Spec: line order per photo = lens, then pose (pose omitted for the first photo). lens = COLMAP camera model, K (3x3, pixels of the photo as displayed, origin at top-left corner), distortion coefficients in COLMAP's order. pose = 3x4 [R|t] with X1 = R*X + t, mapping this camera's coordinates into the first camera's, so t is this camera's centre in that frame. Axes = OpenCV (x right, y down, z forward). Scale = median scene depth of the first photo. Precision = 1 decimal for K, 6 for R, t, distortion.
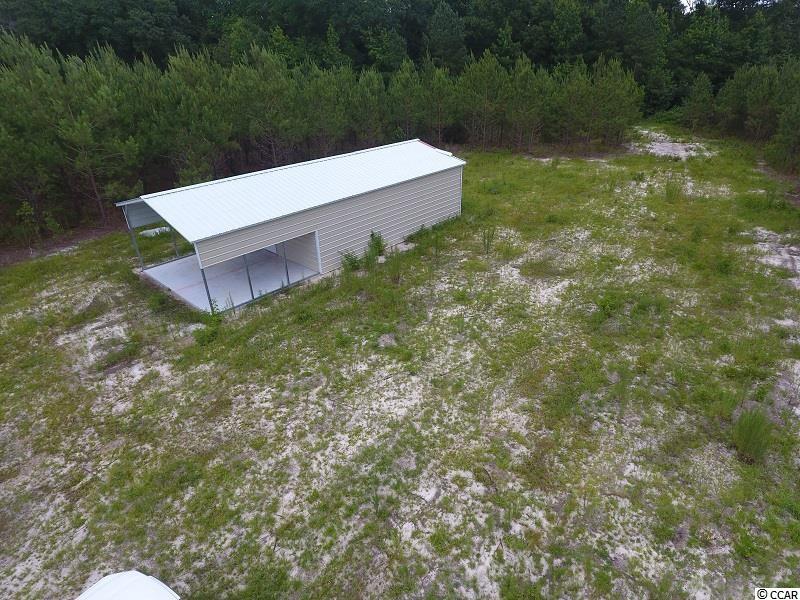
lens RADIAL K [[467.6, 0, 400.0], [0, 467.6, 300.0], [0, 0, 1]] dist [0.001044, -0.000360]
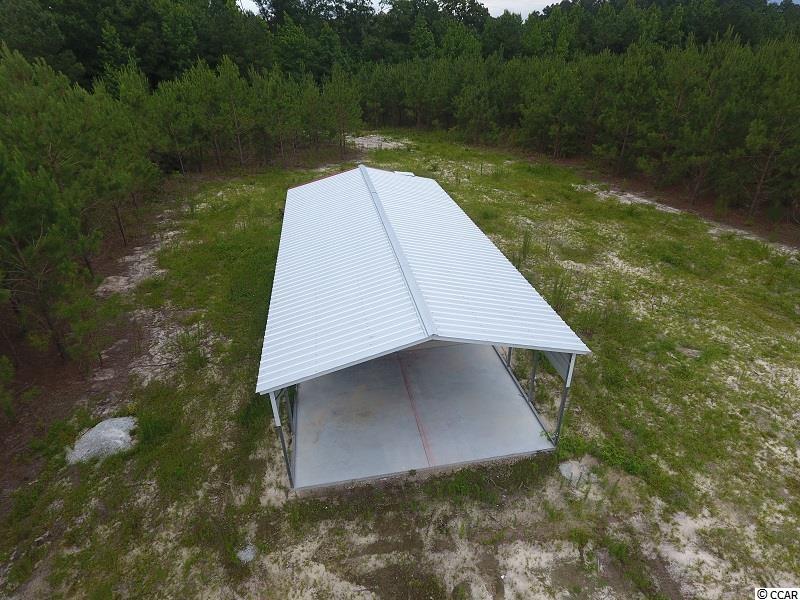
lens RADIAL K [[468.6, 0, 398.9], [0, 468.6, 301.2], [0, 0, 1]] dist [0.001959, 0.000847]
pose [[0.597524, -0.370696, 0.711020, -0.902314], [0.372966, 0.913450, 0.162803, -0.343179], [-0.709832, 0.167908, 0.684065, 0.610796]]
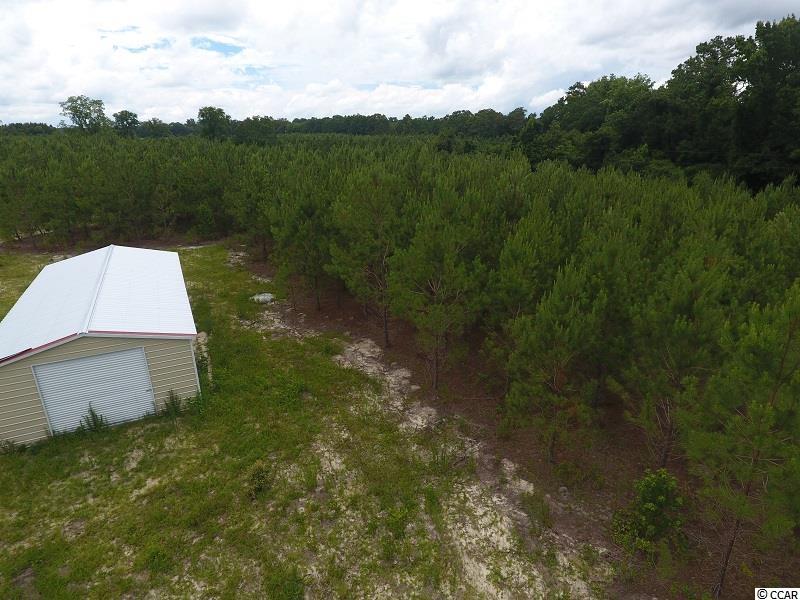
lens RADIAL K [[467.6, 0, 400.0], [0, 467.6, 300.0], [0, 0, 1]] dist [0.001044, -0.000360]
pose [[-0.331353, 0.336648, -0.881404, 0.600969], [-0.437886, 0.772607, 0.459712, -1.208526], [0.835740, 0.538281, -0.108592, 2.016781]]
